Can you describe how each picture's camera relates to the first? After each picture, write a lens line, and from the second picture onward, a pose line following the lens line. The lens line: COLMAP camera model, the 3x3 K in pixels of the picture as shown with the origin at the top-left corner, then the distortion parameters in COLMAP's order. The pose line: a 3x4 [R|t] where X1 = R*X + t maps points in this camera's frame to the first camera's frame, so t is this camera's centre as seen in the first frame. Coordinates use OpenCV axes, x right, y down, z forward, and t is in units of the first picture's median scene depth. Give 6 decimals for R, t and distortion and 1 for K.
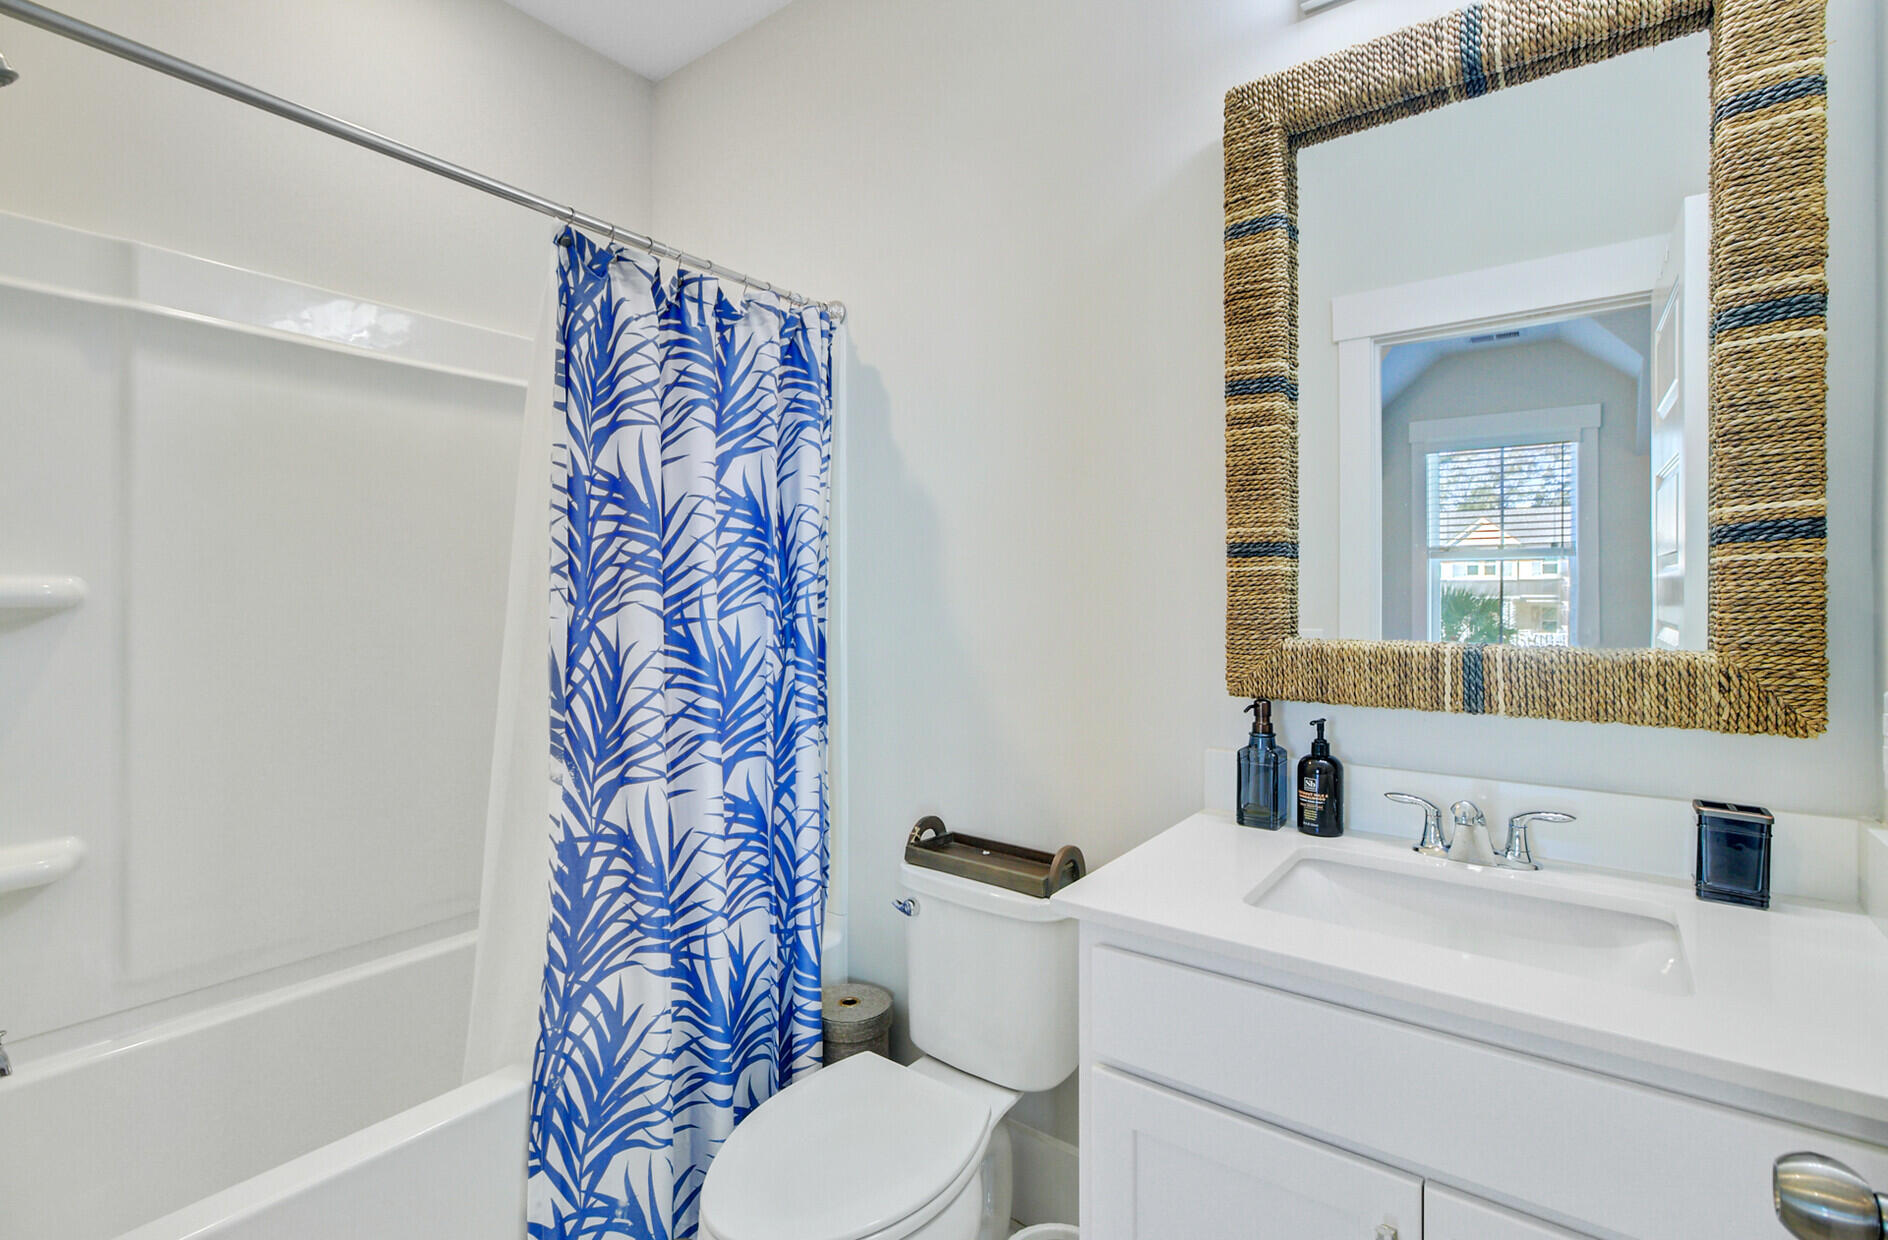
lens RADIAL K [[867.1, 0, 933.6], [0, 867.1, 589.3], [0, 0, 1]] dist [0.001399, -0.001138]
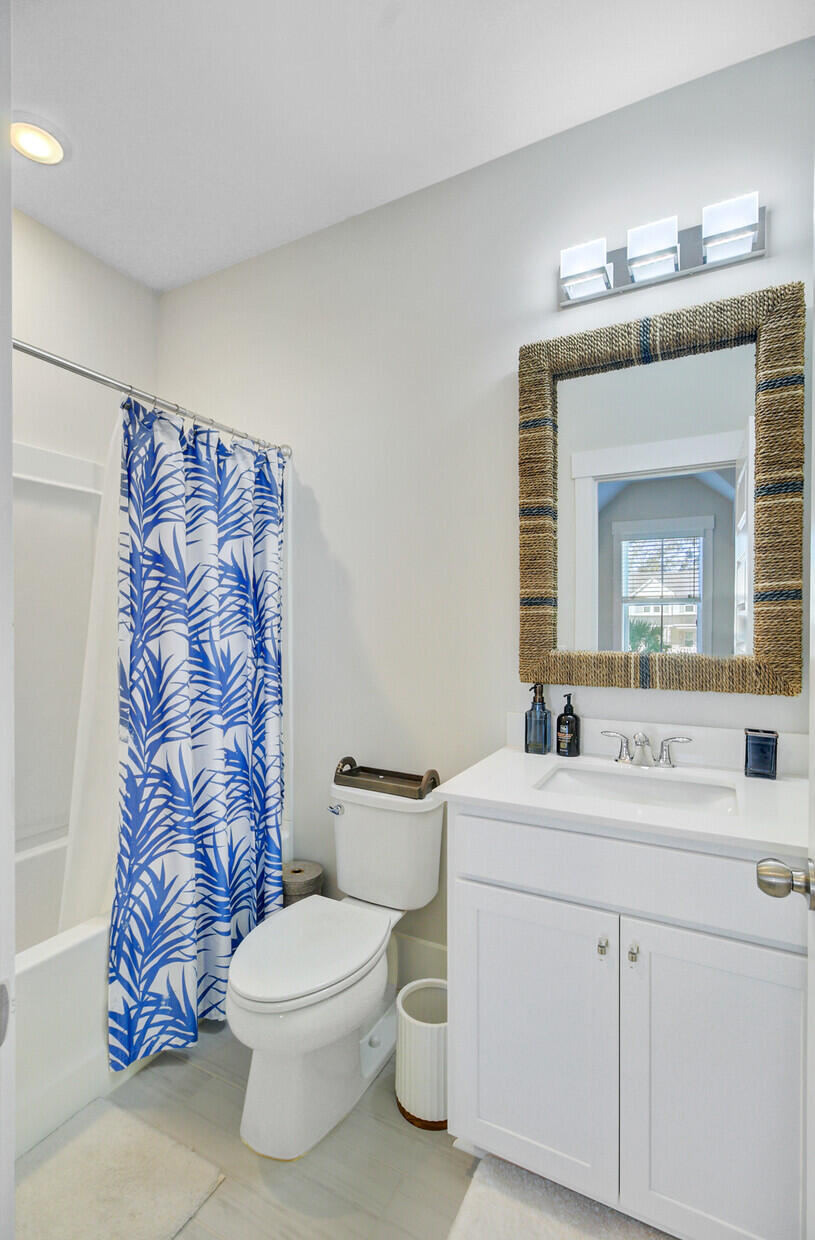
lens RADIAL K [[569.5, 0, 407.8], [0, 569.5, 624.2], [0, 0, 1]] dist [0.001399, -0.001138]
pose [[0.987408, 0.001094, 0.158191, -0.077856], [-0.002152, 0.999976, 0.006513, -0.004932], [-0.158180, -0.006771, 0.987387, -0.132121]]
